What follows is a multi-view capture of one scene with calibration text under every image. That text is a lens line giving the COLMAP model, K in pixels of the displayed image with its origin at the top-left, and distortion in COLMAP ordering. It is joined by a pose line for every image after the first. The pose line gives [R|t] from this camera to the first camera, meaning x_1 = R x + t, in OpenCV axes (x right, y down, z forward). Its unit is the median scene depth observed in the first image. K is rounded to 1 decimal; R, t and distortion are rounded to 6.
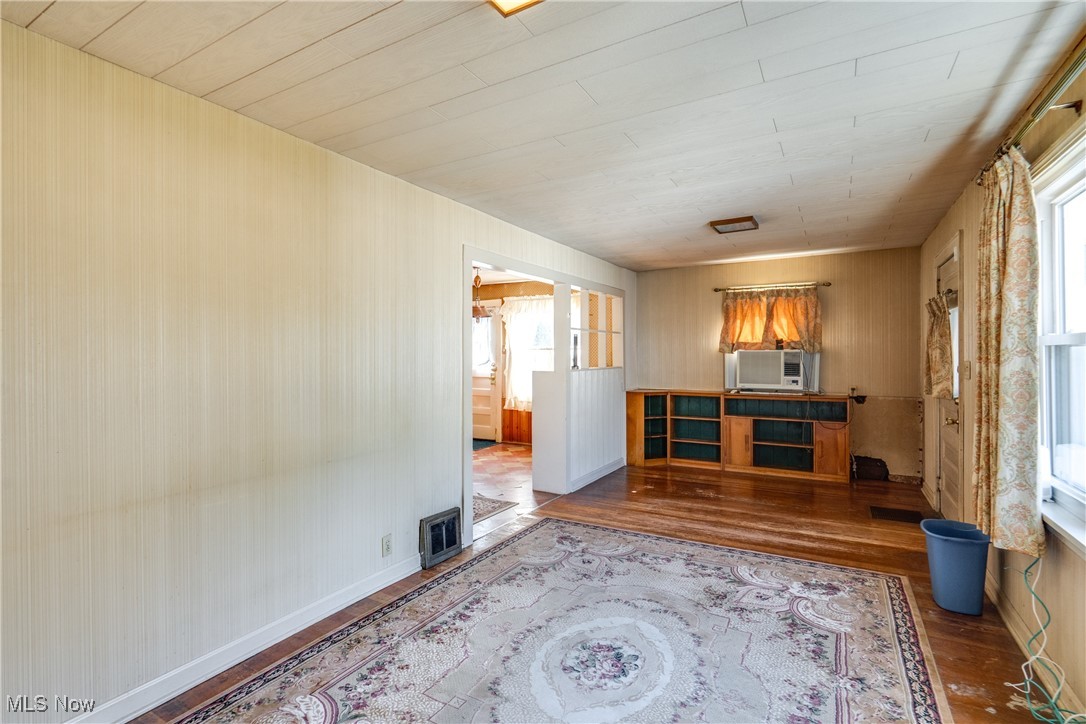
lens RADIAL K [[501.7, 0, 551.2], [0, 501.7, 358.8], [0, 0, 1]] dist [-0.001995, 0.000840]
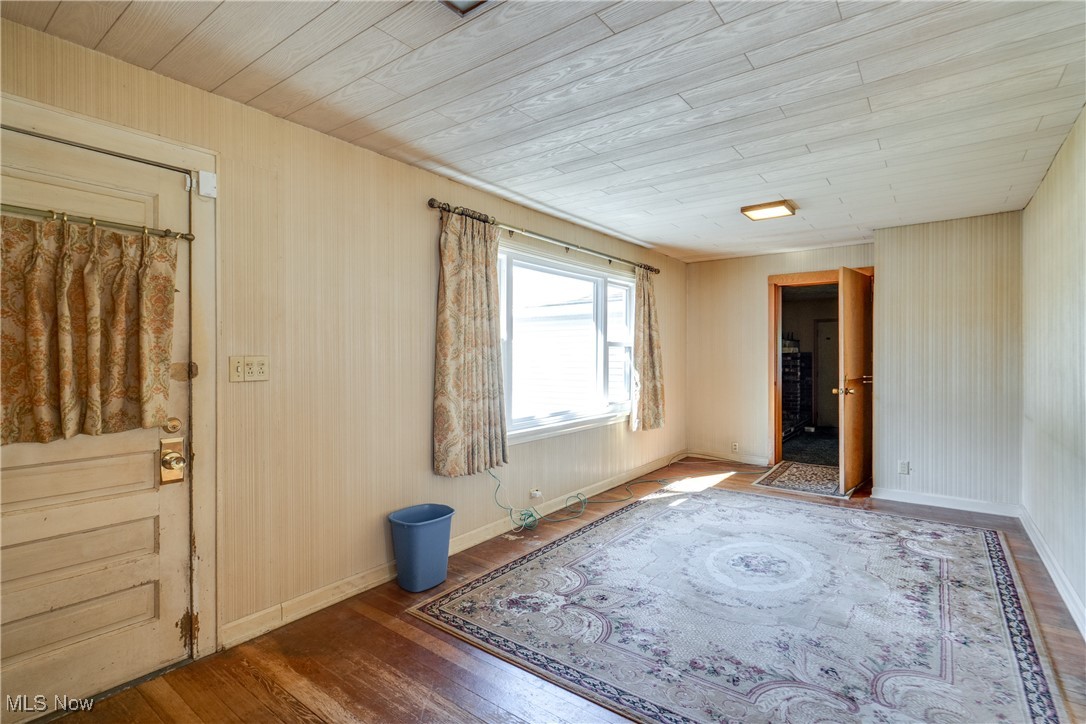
lens RADIAL K [[501.7, 0, 551.2], [0, 501.7, 358.8], [0, 0, 1]] dist [-0.001995, 0.000840]
pose [[-0.990940, 0.009972, 0.133938, 0.322908], [0.010999, 0.999916, 0.006925, 0.010172], [-0.133858, 0.008336, -0.990965, 1.646397]]
